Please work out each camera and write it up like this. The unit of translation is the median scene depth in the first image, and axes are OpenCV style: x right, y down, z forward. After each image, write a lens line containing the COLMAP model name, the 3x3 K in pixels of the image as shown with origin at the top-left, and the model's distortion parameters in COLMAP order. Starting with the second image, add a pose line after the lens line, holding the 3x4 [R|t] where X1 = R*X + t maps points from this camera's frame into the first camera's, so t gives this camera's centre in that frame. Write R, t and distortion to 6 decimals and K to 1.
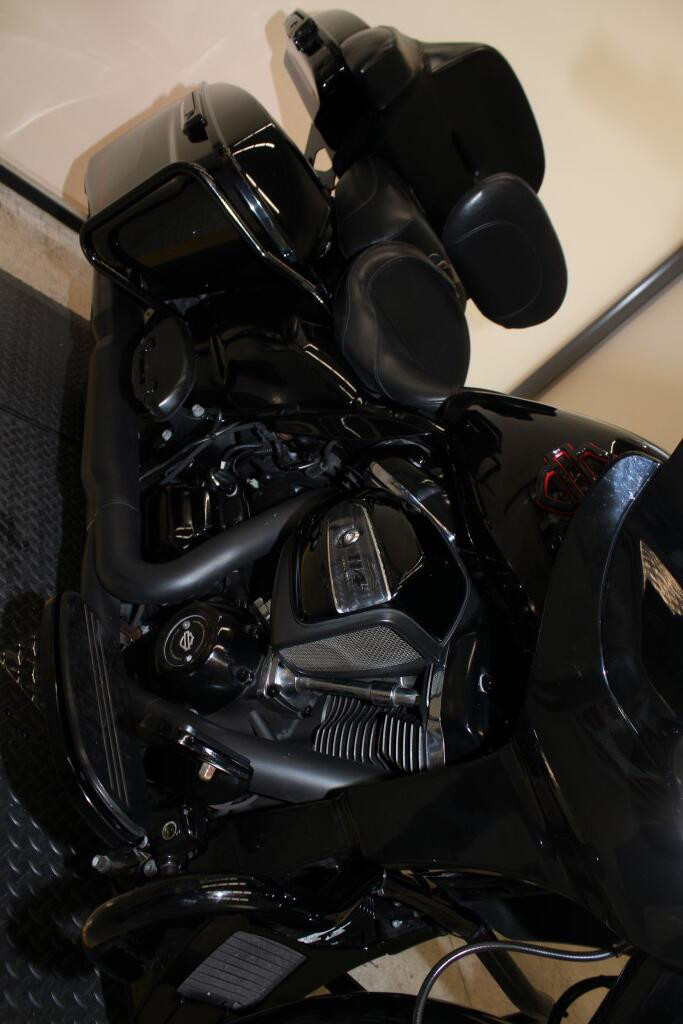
lens RADIAL K [[812.8, 0, 314.1], [0, 812.8, 514.2], [0, 0, 1]] dist [-0.158606, 0.090663]
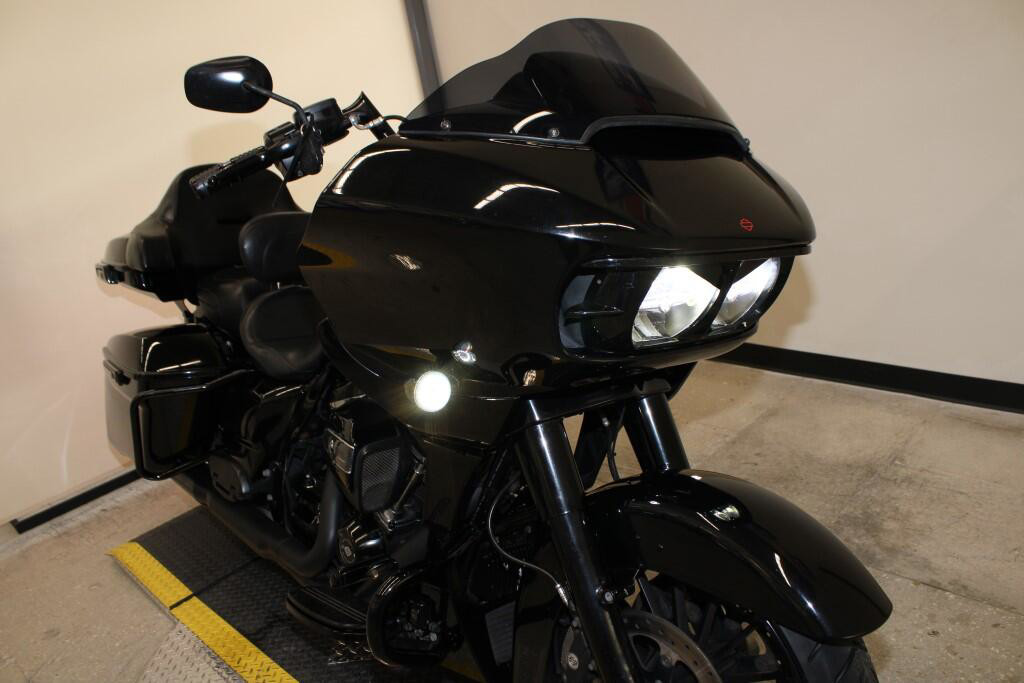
lens RADIAL K [[837.7, 0, 504.6], [0, 837.7, 352.0], [0, 0, 1]] dist [-0.161233, 0.132853]
pose [[0.514449, -0.857342, 0.017506, 0.264016], [0.855209, 0.511457, -0.083842, 0.277262], [0.062928, 0.058104, 0.996325, -0.588601]]
